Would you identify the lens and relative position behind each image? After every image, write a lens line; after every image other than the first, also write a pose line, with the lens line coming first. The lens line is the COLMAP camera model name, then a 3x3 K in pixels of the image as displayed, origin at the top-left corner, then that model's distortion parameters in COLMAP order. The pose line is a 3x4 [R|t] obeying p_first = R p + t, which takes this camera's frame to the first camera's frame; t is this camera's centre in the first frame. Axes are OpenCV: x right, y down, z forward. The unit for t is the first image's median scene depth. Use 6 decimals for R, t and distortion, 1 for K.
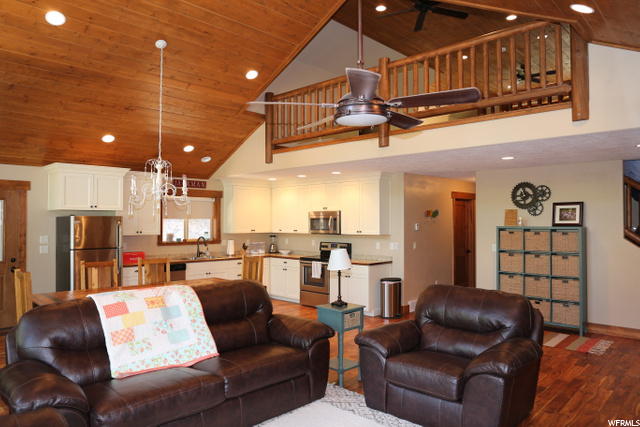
lens RADIAL K [[444.9, 0, 320.0], [0, 444.9, 213.5], [0, 0, 1]] dist [-0.102403, 0.075265]
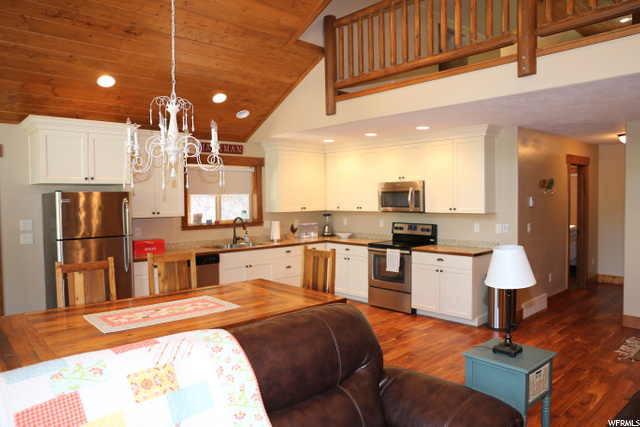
lens RADIAL K [[444.9, 0, 320.0], [0, 444.9, 213.5], [0, 0, 1]] dist [-0.102403, 0.075265]
pose [[0.997585, -0.008507, -0.068928, -0.078892], [0.012373, 0.998362, 0.055862, 0.005042], [0.068339, -0.056580, 0.996056, 0.259540]]
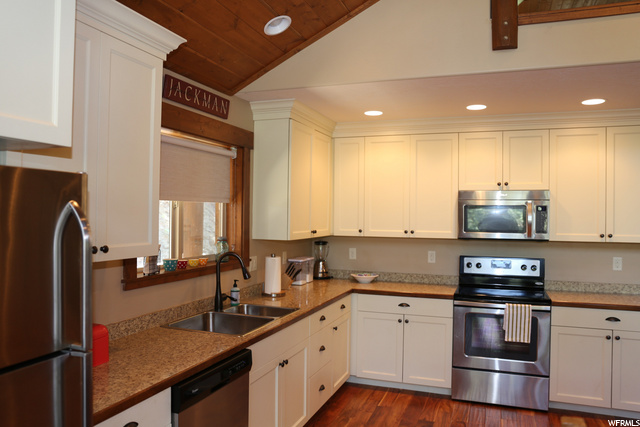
lens RADIAL K [[489.2, 0, 320.0], [0, 489.2, 213.5], [0, 0, 1]] dist [-0.055241, -0.000175]
pose [[0.916410, 0.010057, 0.400113, -0.381379], [-0.016835, 0.999768, 0.013431, 0.016235], [-0.399886, -0.019044, 0.916367, 0.653007]]
